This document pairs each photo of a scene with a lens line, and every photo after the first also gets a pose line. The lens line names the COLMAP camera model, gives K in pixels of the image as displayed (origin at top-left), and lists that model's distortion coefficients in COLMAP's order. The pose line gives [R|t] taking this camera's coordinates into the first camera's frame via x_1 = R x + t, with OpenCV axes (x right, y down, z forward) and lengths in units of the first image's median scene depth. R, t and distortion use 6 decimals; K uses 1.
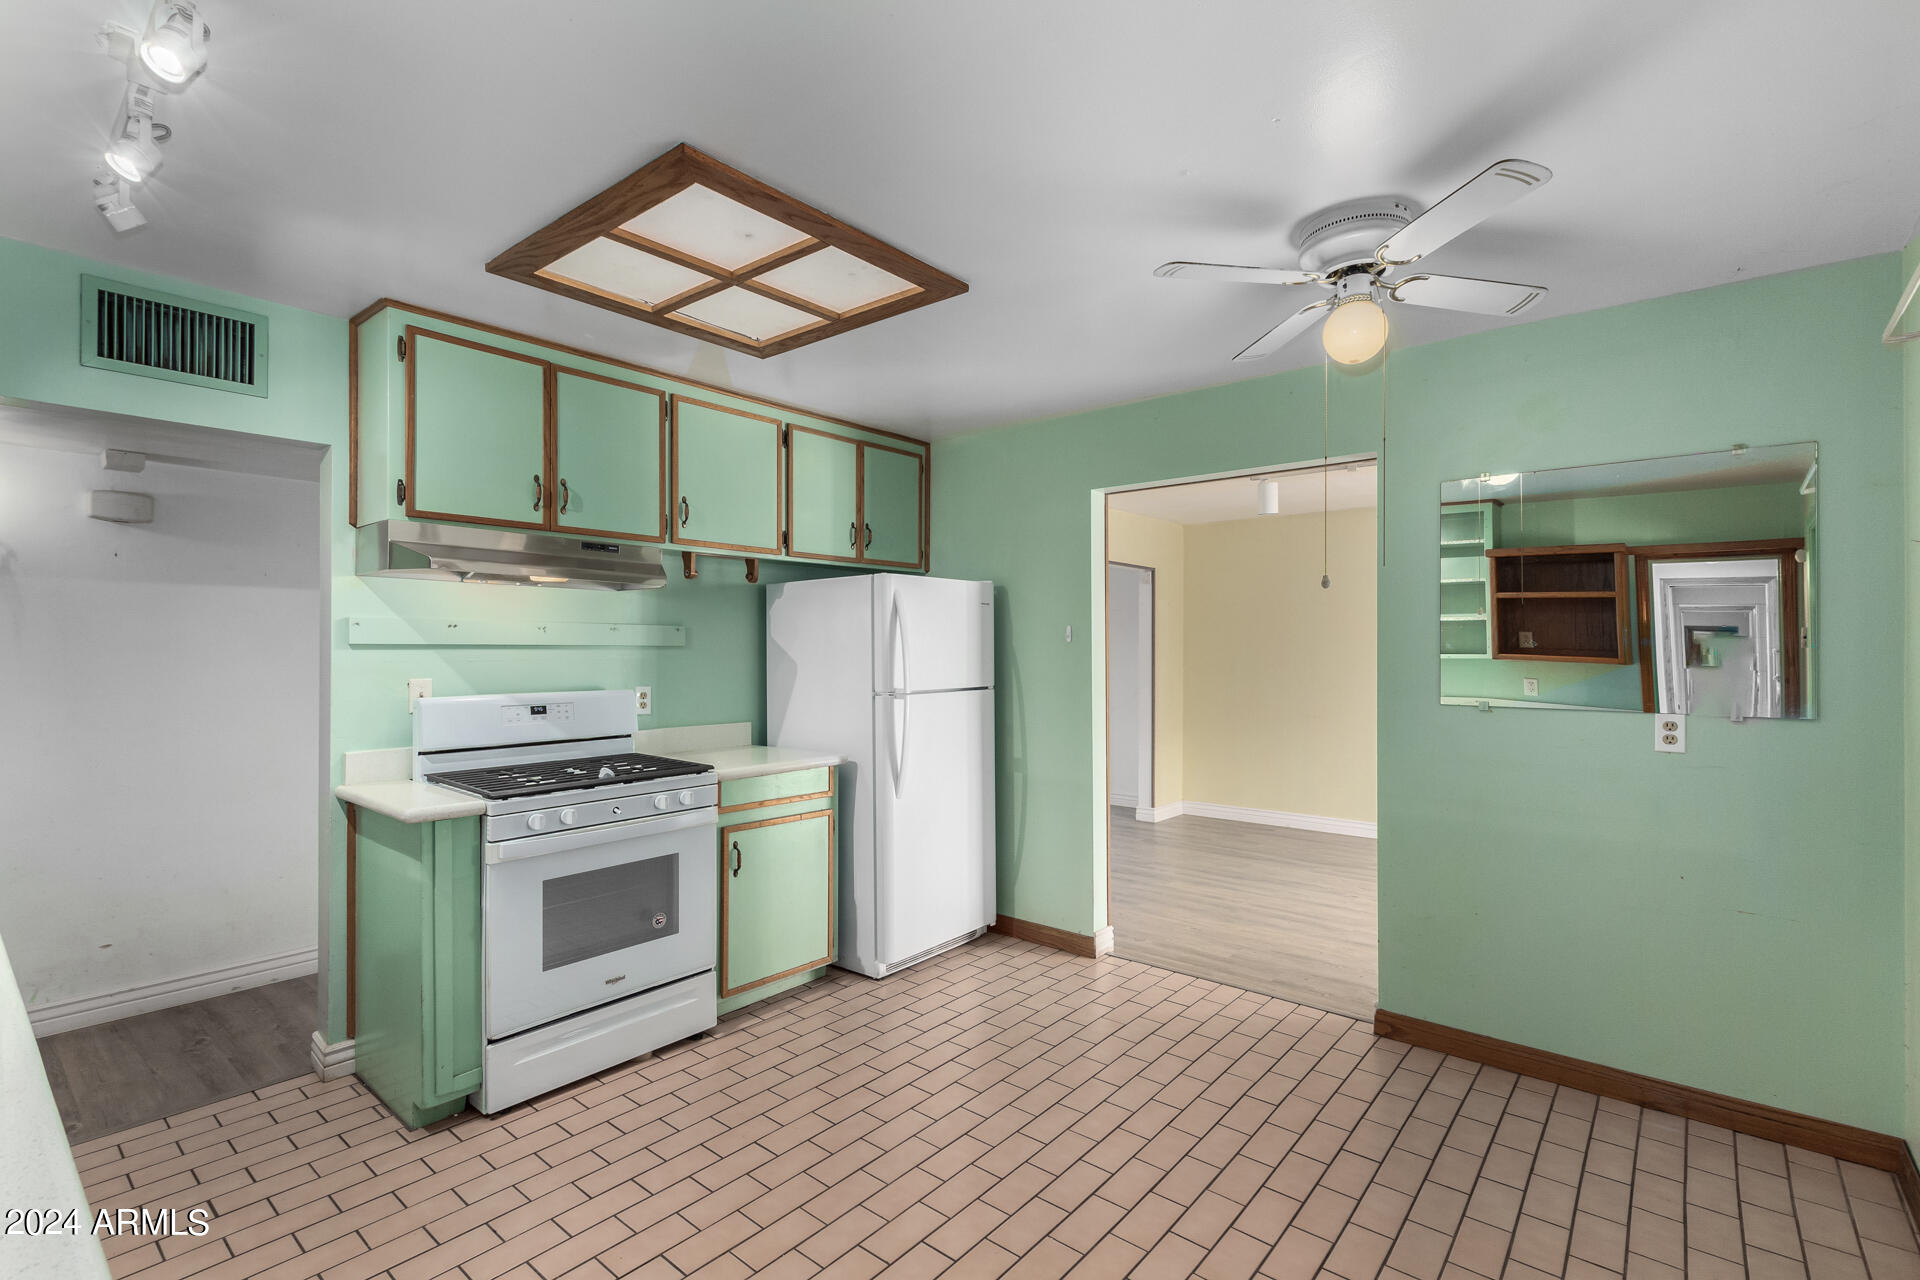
lens RADIAL K [[870.3, 0, 958.4], [0, 870.3, 644.2], [0, 0, 1]] dist [0.011434, -0.003938]
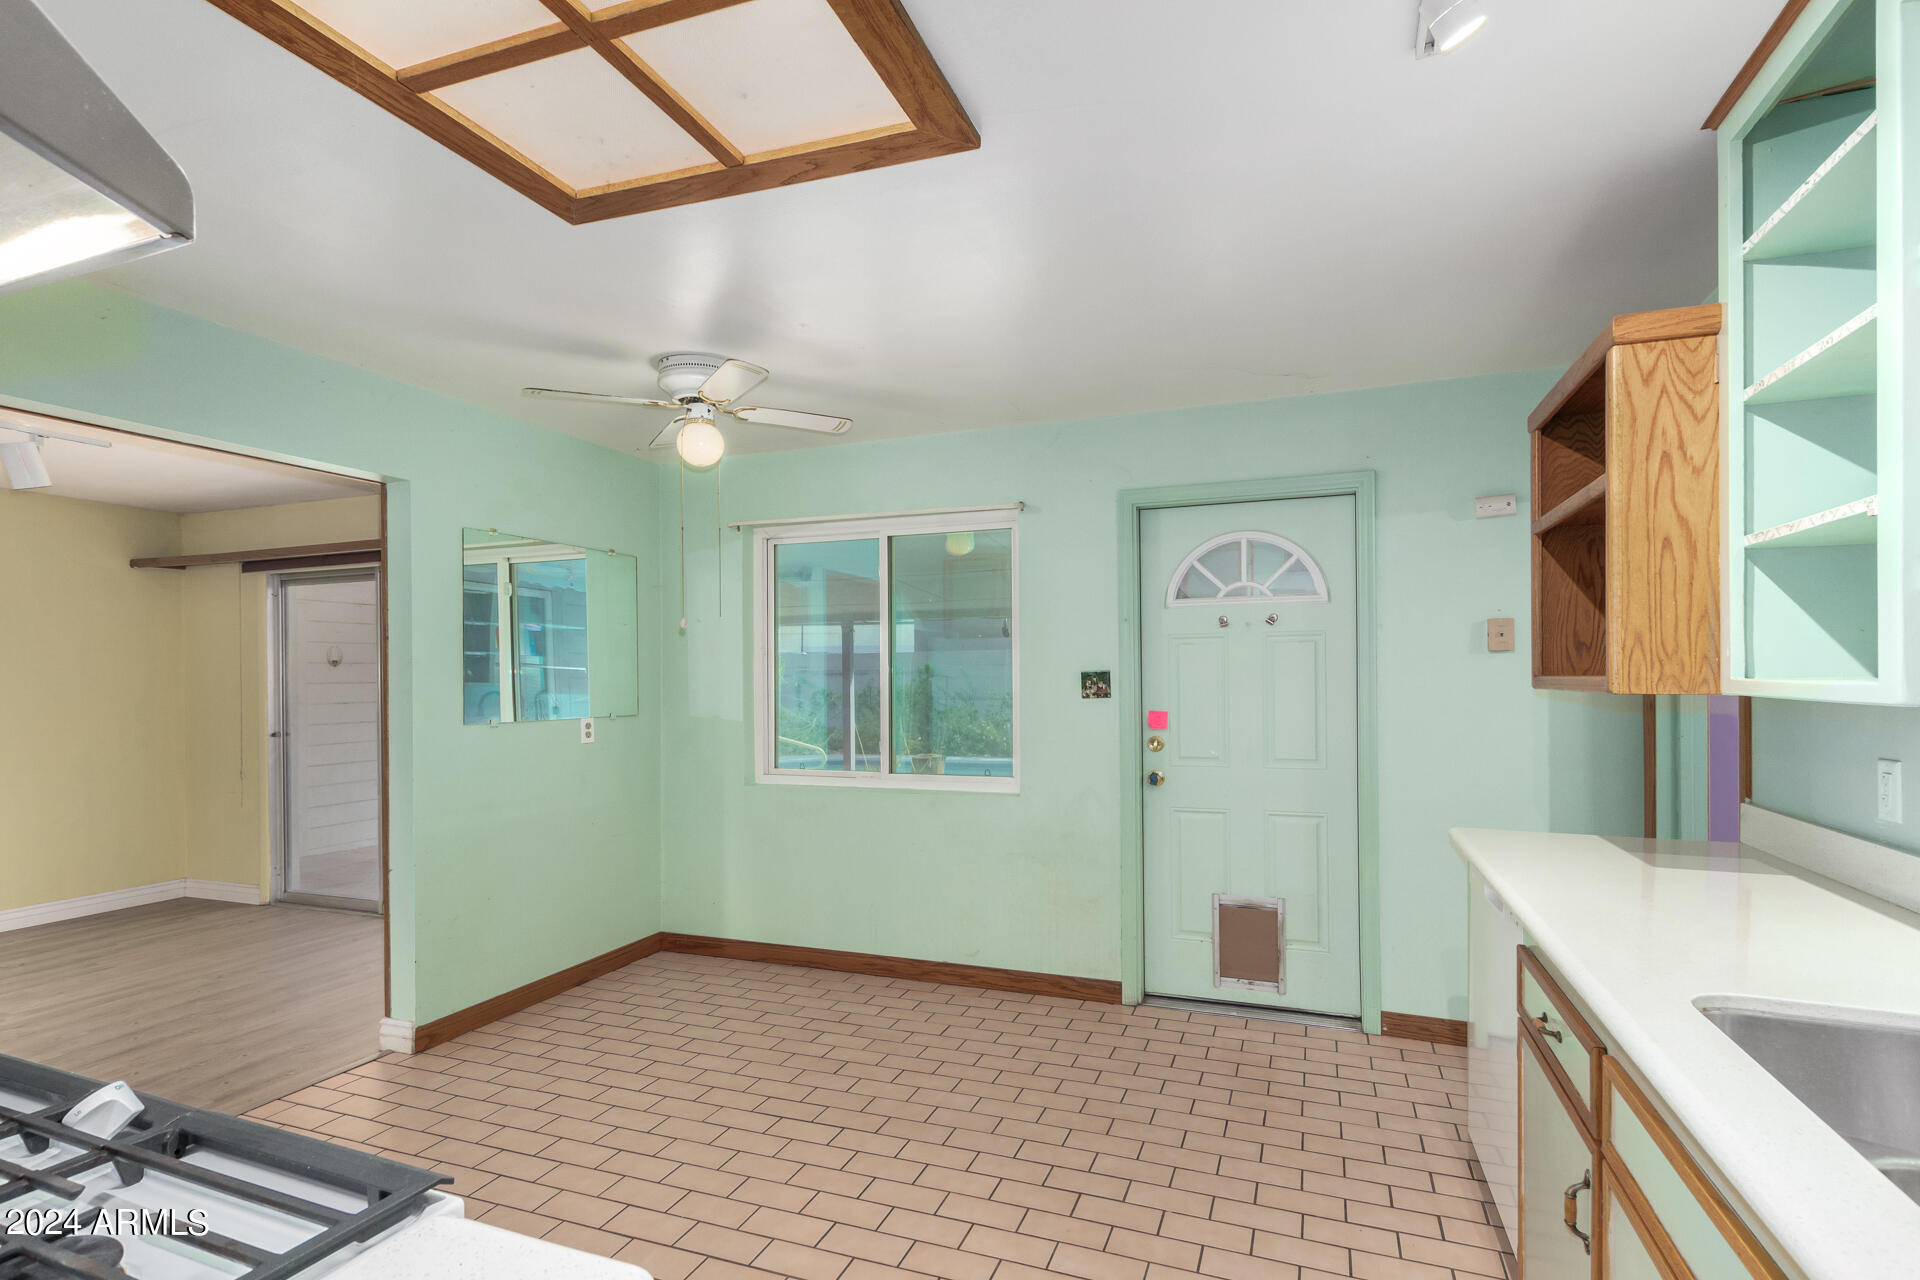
lens RADIAL K [[870.3, 0, 990.9], [0, 870.3, 678.2], [0, 0, 1]] dist [0.011434, -0.003938]
pose [[-0.364236, -0.003610, 0.931300, -0.716440], [-0.001617, 0.999993, 0.003244, 0.005335], [-0.931305, -0.000325, -0.364239, 0.768746]]
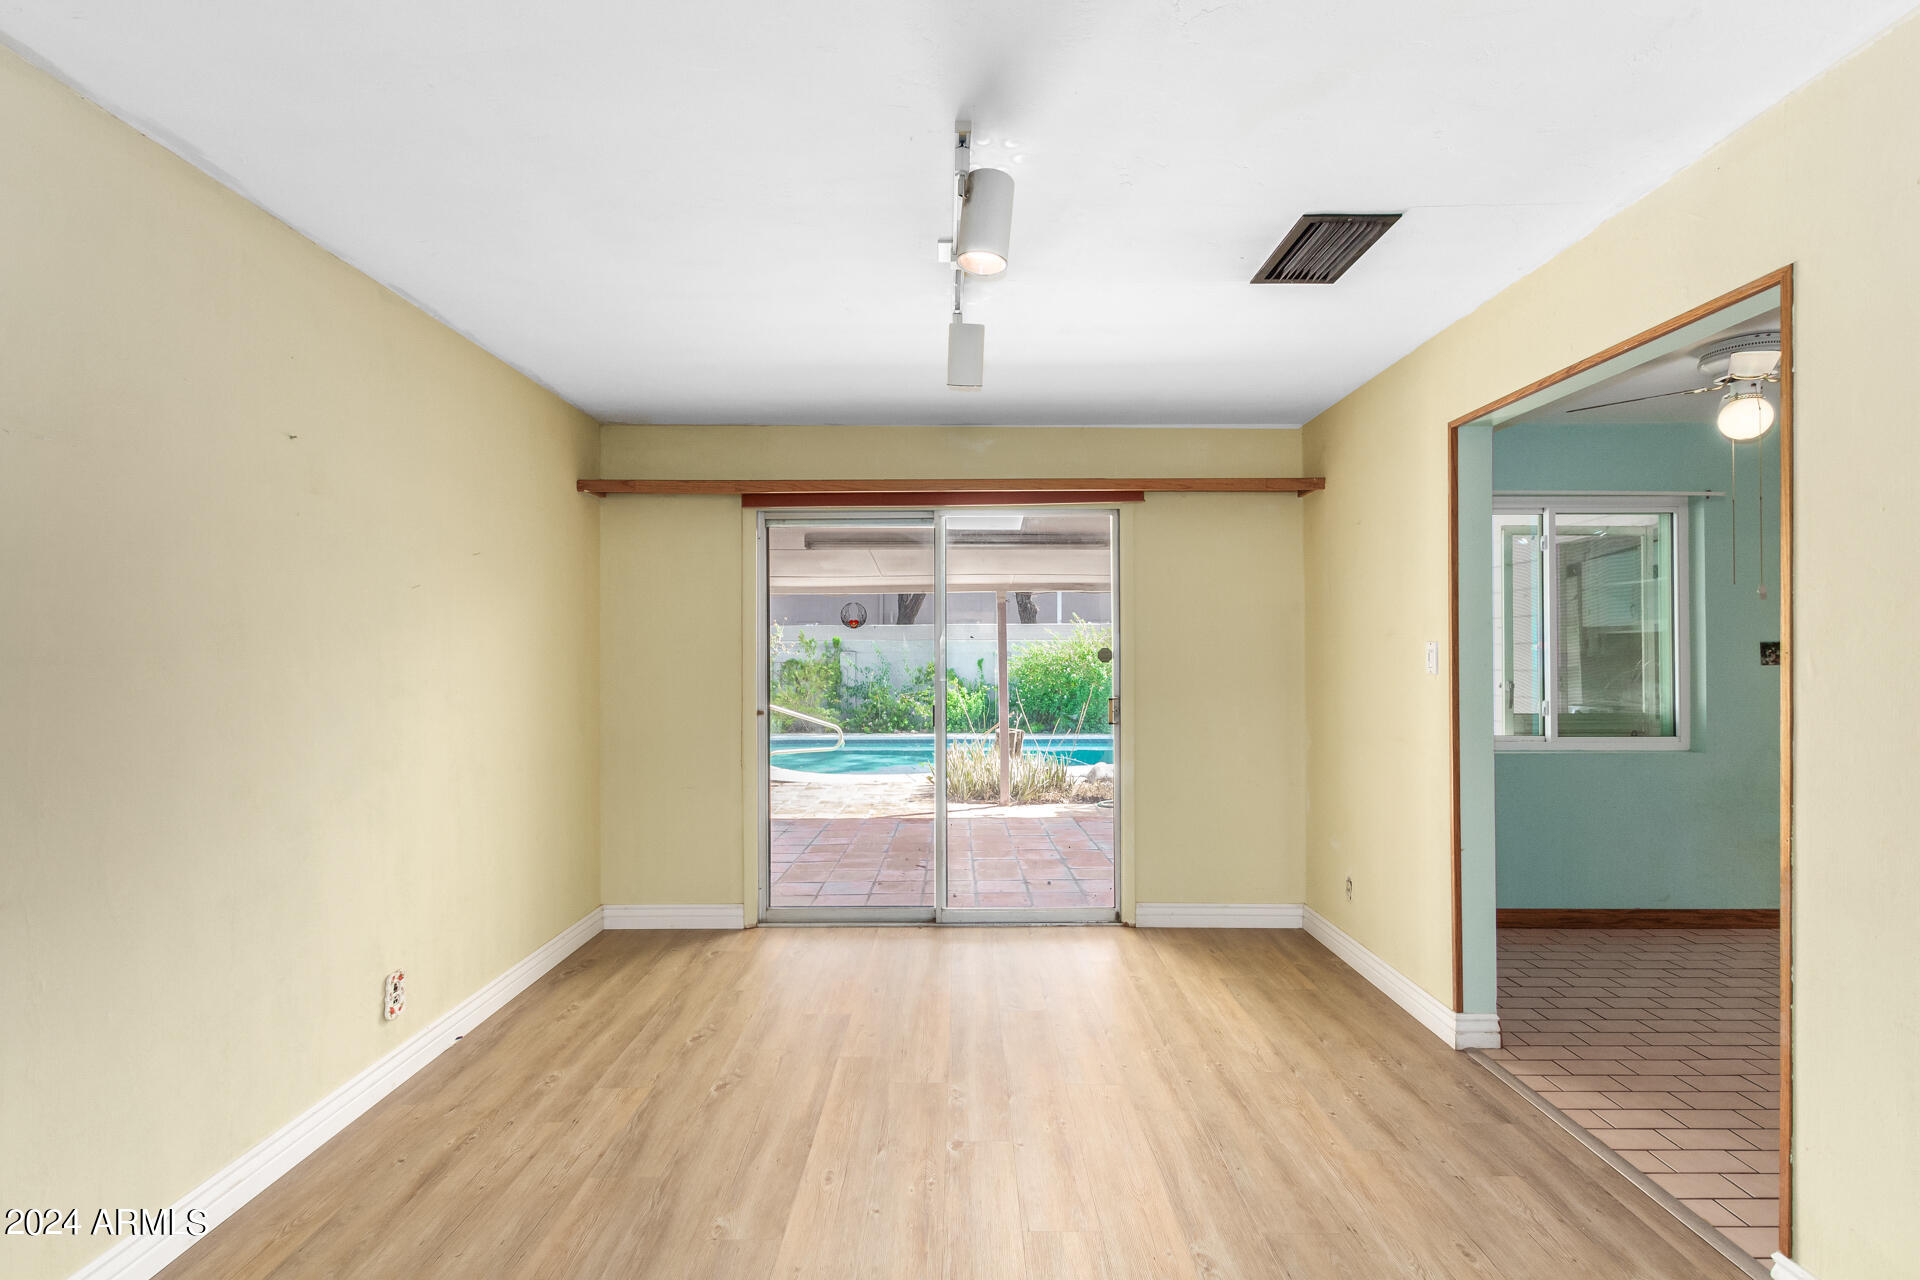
lens RADIAL K [[870.3, 0, 970.8], [0, 870.3, 640.4], [0, 0, 1]] dist [0.011434, -0.003938]
pose [[-0.654046, 0.007066, 0.756422, 0.136333], [-0.007972, 0.999836, -0.016233, 0.031007], [-0.756413, -0.016648, -0.653883, 2.078047]]
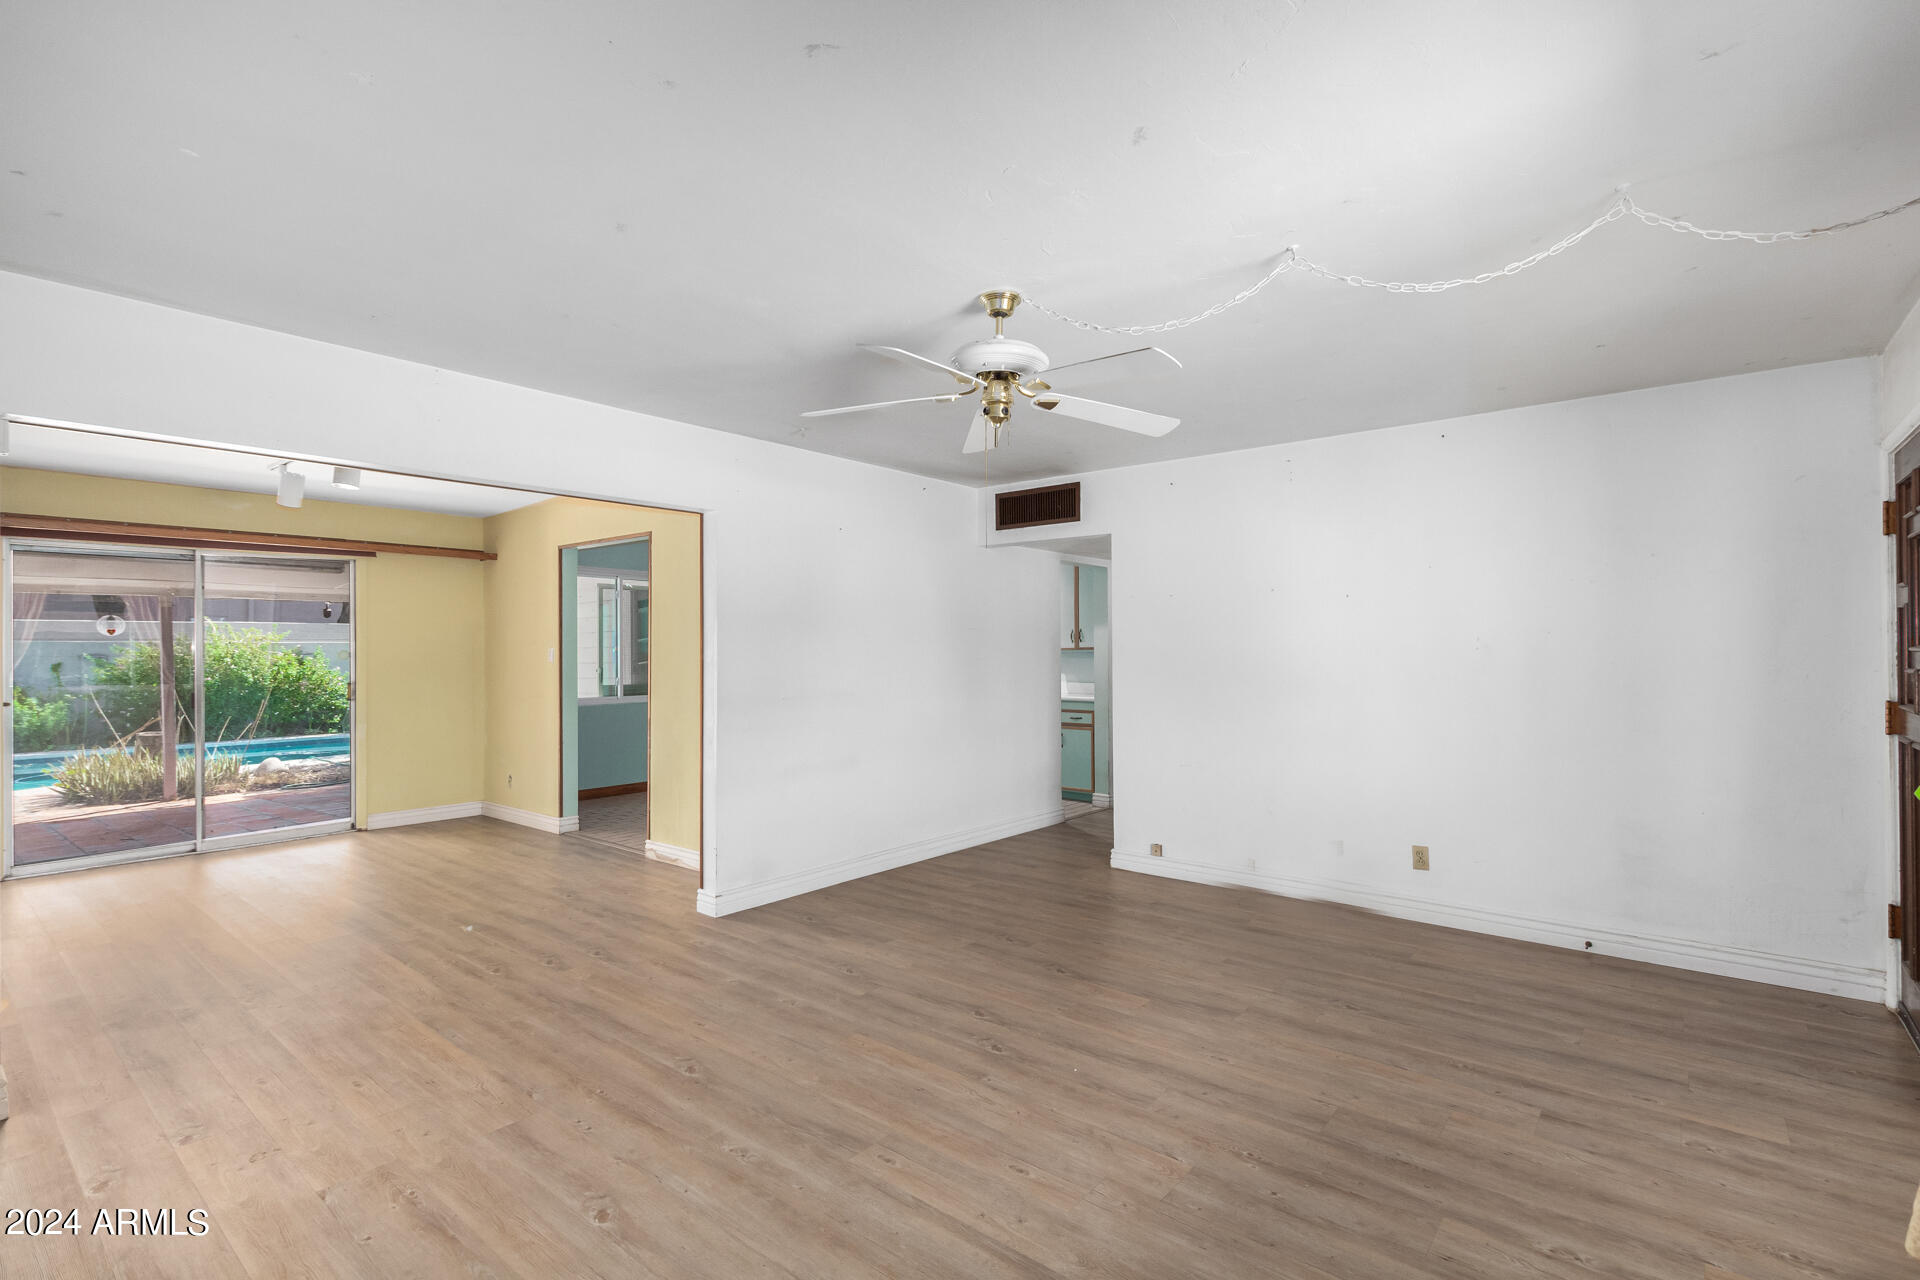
lens RADIAL K [[870.3, 0, 952.9], [0, 870.3, 650.0], [0, 0, 1]] dist [0.011434, -0.003938]
pose [[-0.999853, 0.000618, -0.017143, -0.370993], [0.000796, 0.999946, -0.010393, 0.042041], [0.017136, -0.010405, -0.999799, 3.113792]]
